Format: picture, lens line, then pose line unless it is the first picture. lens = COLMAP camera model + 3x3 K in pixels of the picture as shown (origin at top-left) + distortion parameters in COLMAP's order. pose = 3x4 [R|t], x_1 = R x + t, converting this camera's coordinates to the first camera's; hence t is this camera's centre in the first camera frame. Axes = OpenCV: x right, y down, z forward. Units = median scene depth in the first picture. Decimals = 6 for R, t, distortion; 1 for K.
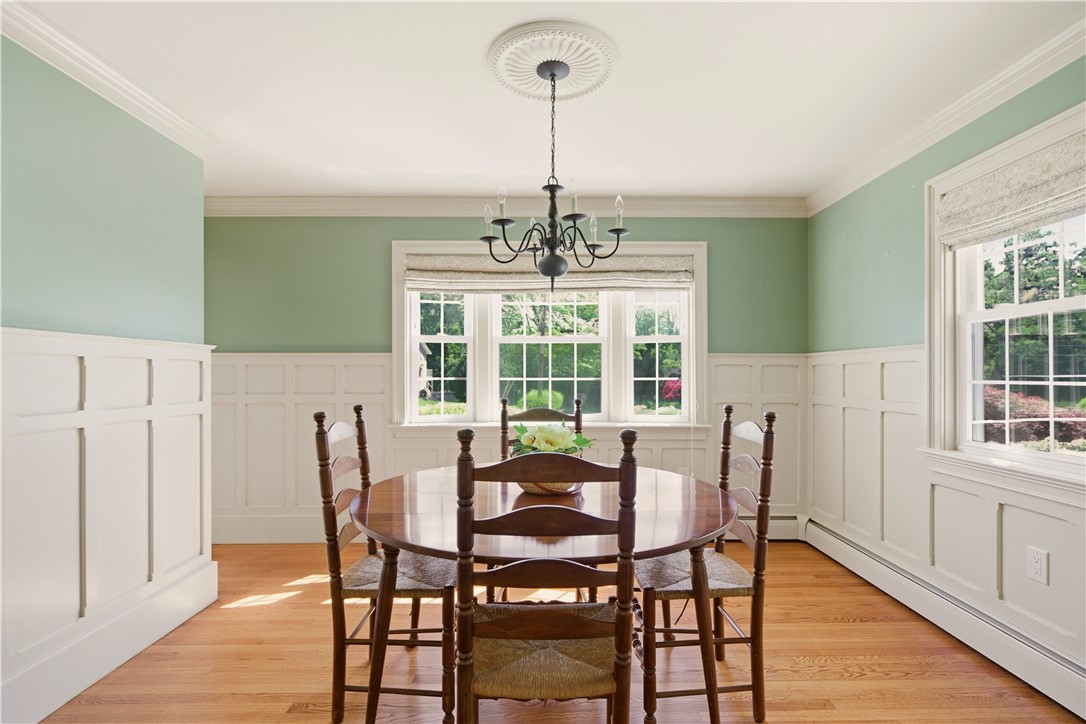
lens RADIAL K [[517.4, 0, 549.7], [0, 517.4, 376.6], [0, 0, 1]] dist [-0.004451, -0.000083]
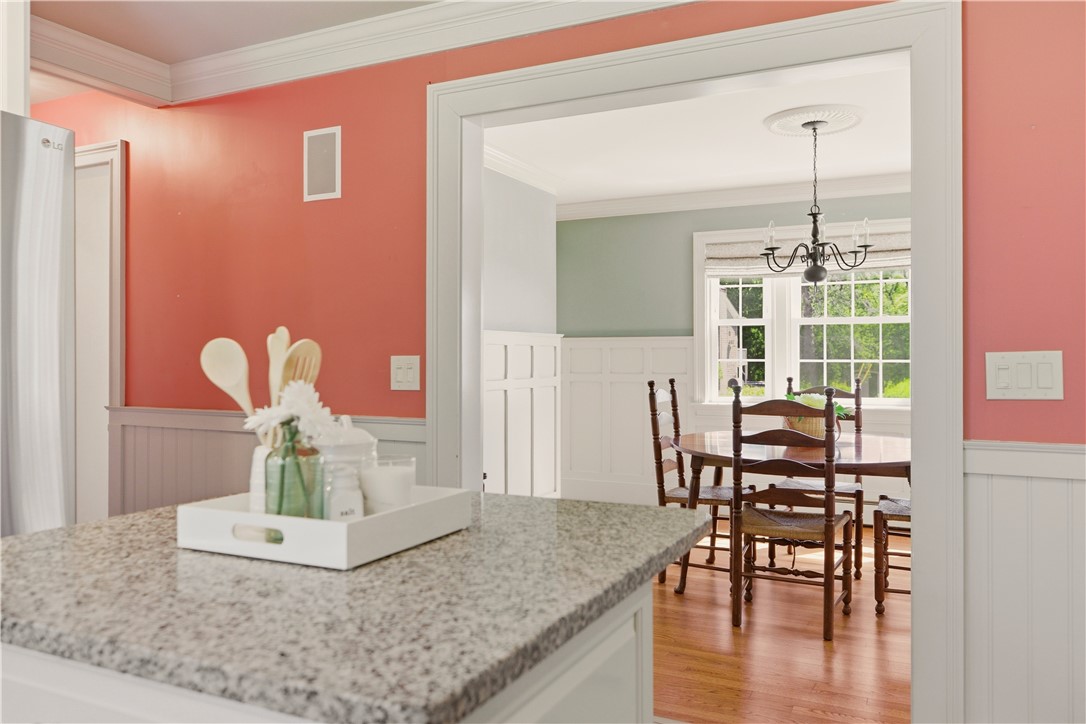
lens RADIAL K [[792.6, 0, 547.4], [0, 792.6, 350.4], [0, 0, 1]] dist [-0.008601, -0.001626]
pose [[0.891071, -0.005324, -0.453832, 0.298932], [0.000215, 0.999936, -0.011307, 0.003641], [0.453863, 0.009978, 0.891016, -1.054176]]
